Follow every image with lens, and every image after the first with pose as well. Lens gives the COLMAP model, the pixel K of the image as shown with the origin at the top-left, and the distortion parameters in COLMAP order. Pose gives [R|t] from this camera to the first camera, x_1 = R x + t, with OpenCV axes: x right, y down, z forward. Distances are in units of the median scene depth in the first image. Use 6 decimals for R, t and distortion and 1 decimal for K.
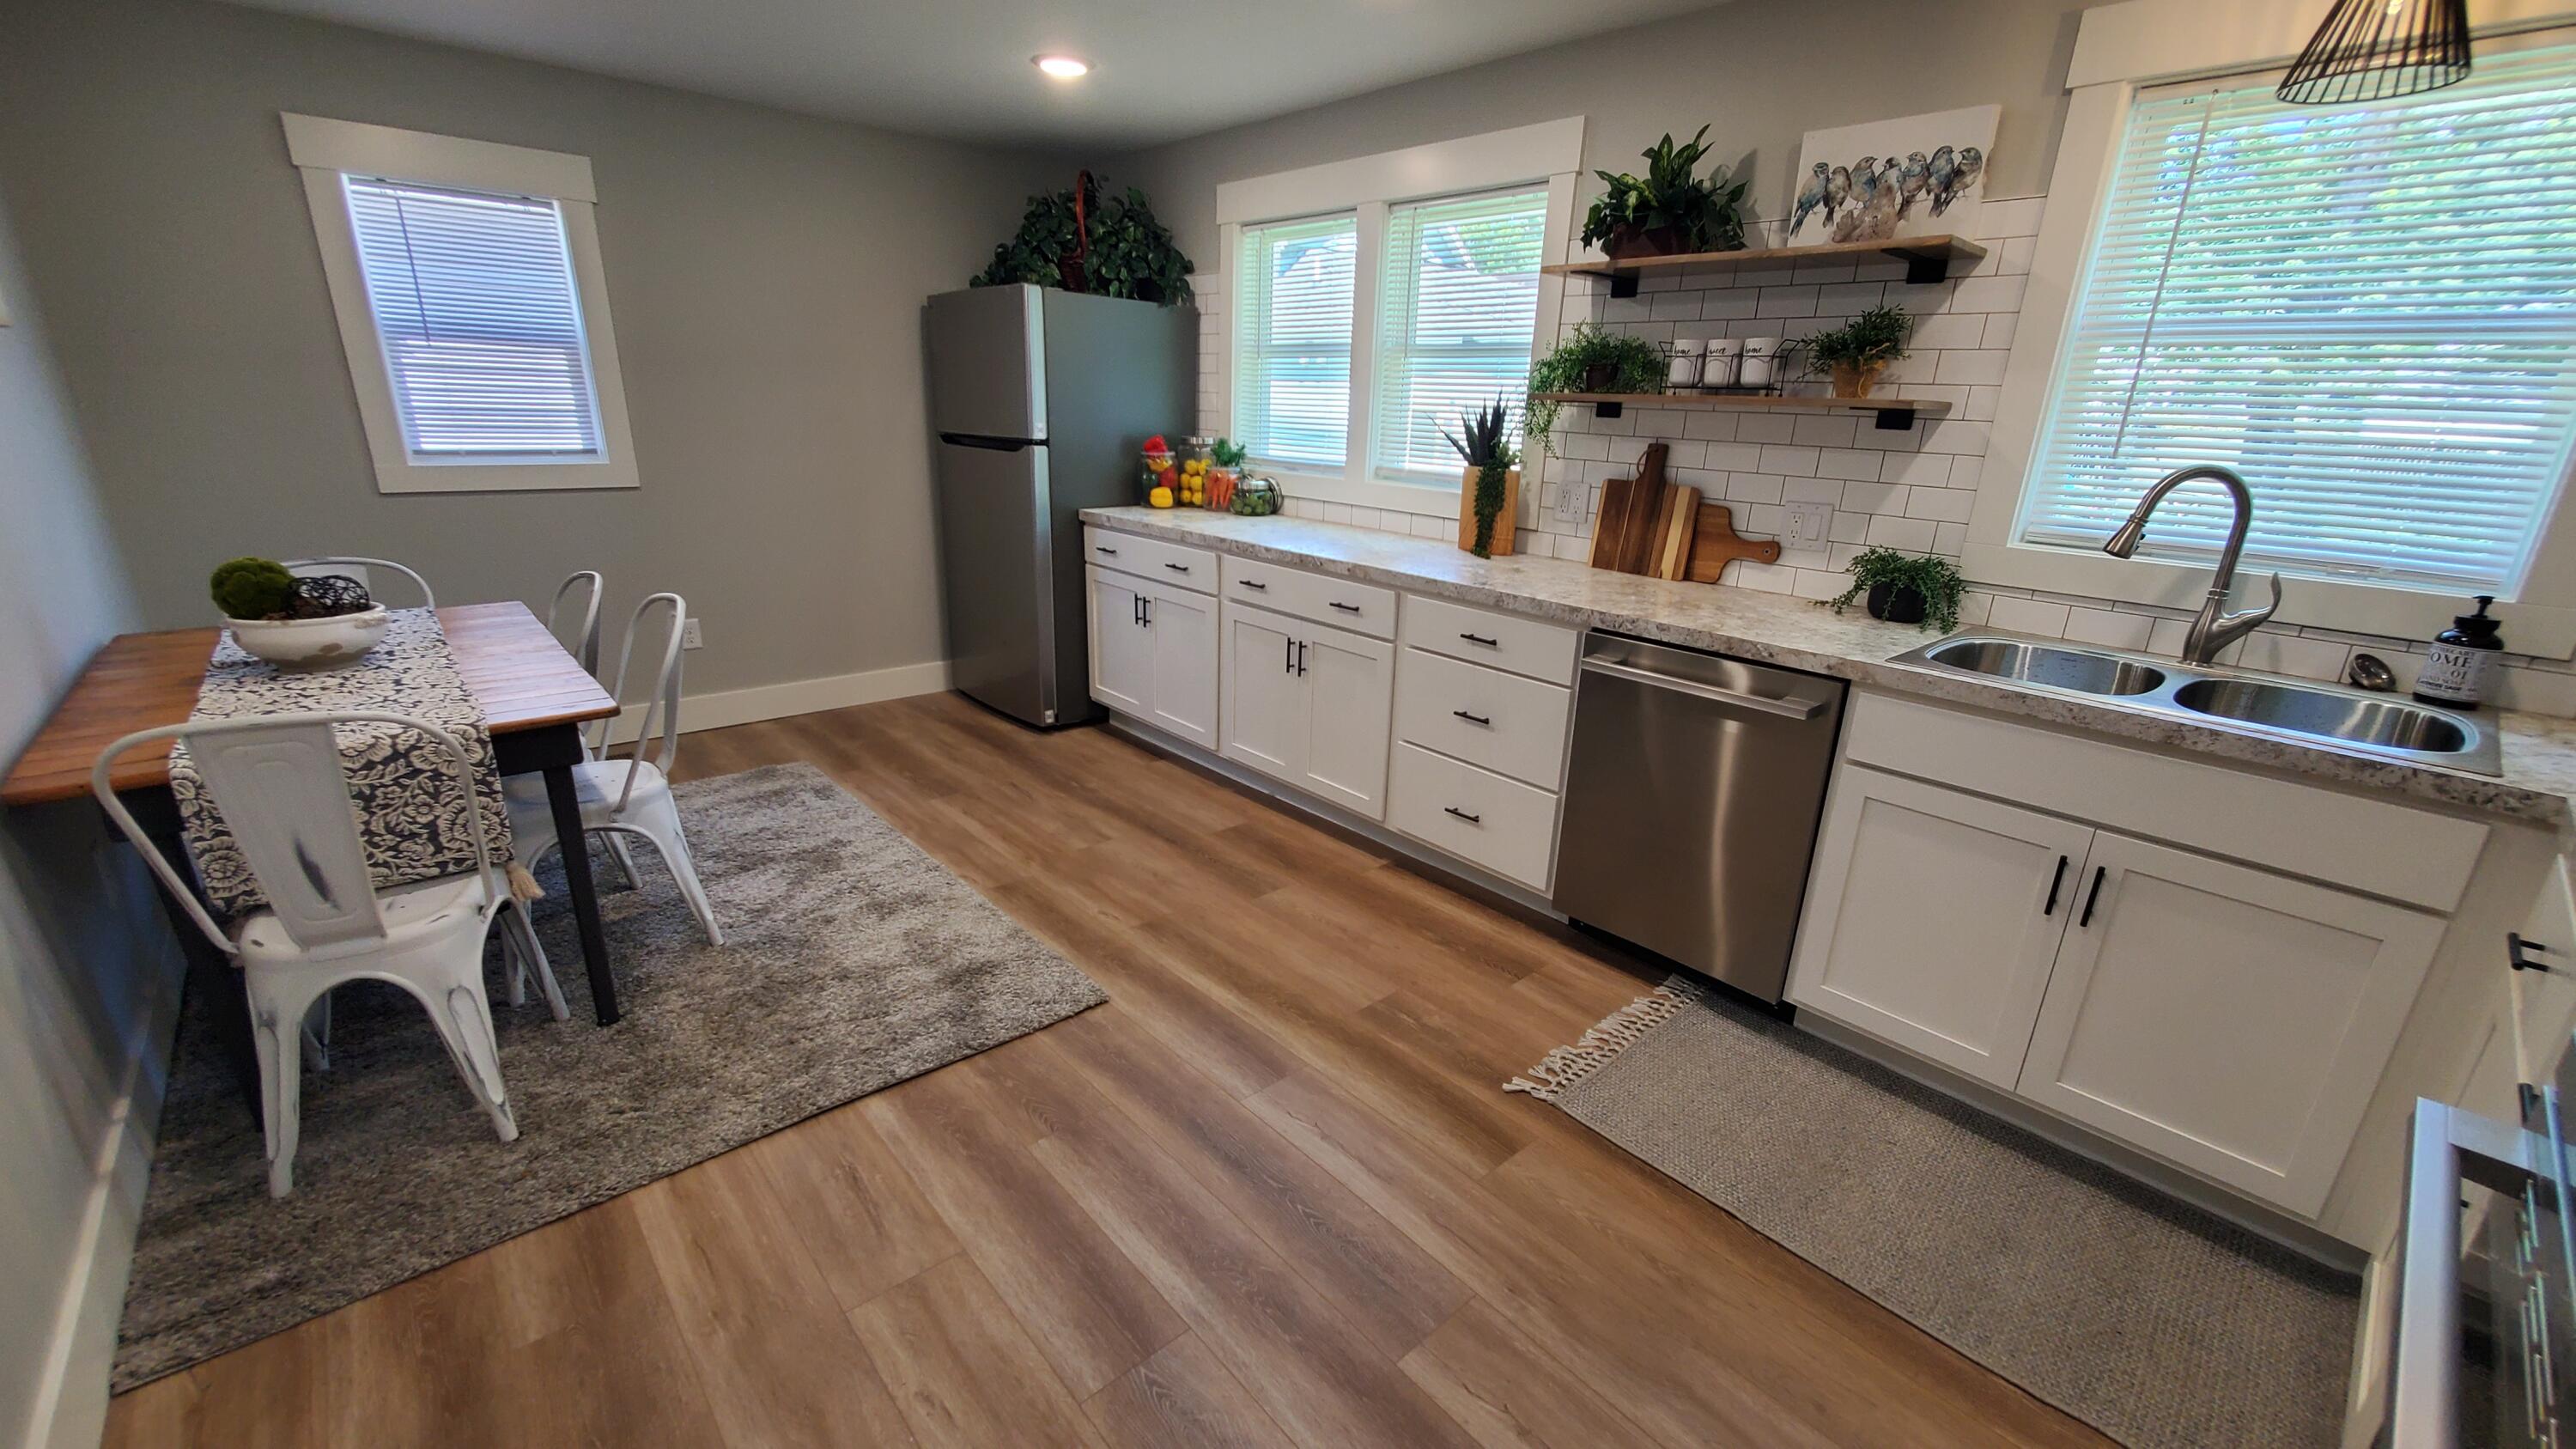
lens RADIAL K [[1020.6, 0, 1288.5], [0, 1020.6, 734.4], [0, 0, 1]] dist [-0.009346, -0.000034]
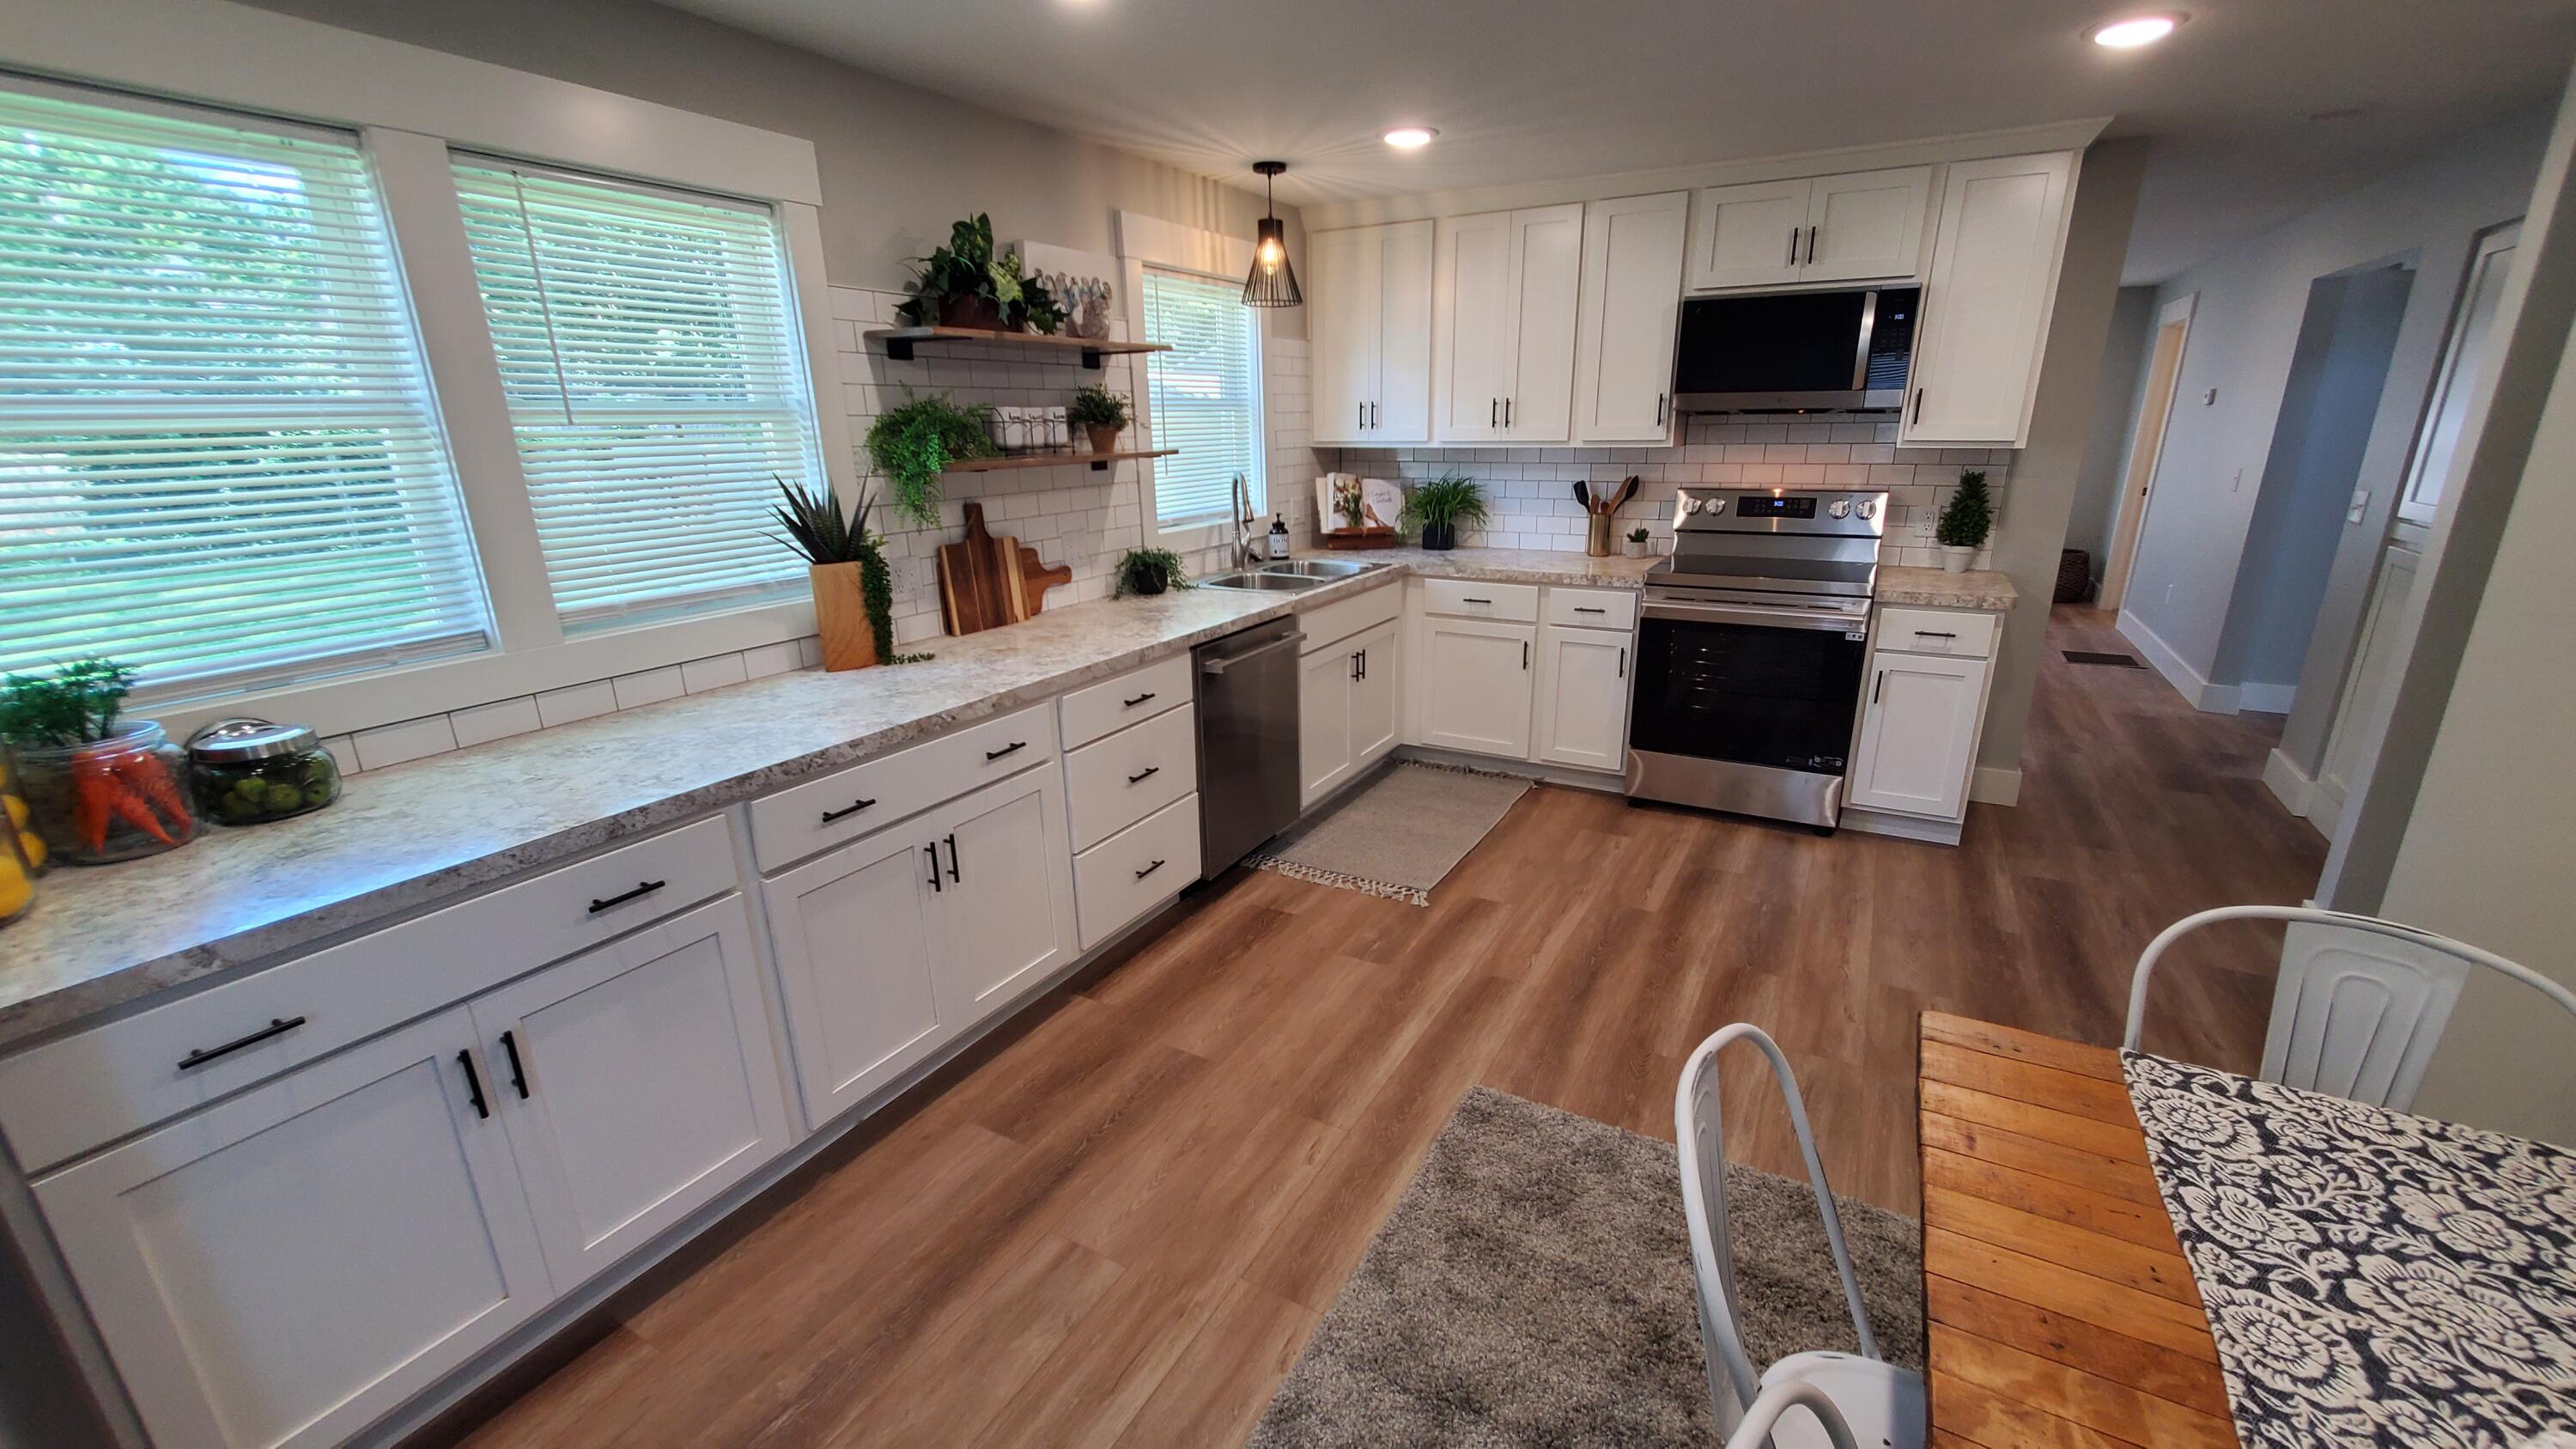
lens RADIAL K [[1020.6, 0, 1295.2], [0, 1020.6, 735.1], [0, 0, 1]] dist [-0.009346, -0.000034]
pose [[-0.314365, -0.306509, 0.898458, -0.786969], [0.307010, 0.862753, 0.401749, -0.421436], [-0.898287, 0.402132, -0.177117, 1.039604]]
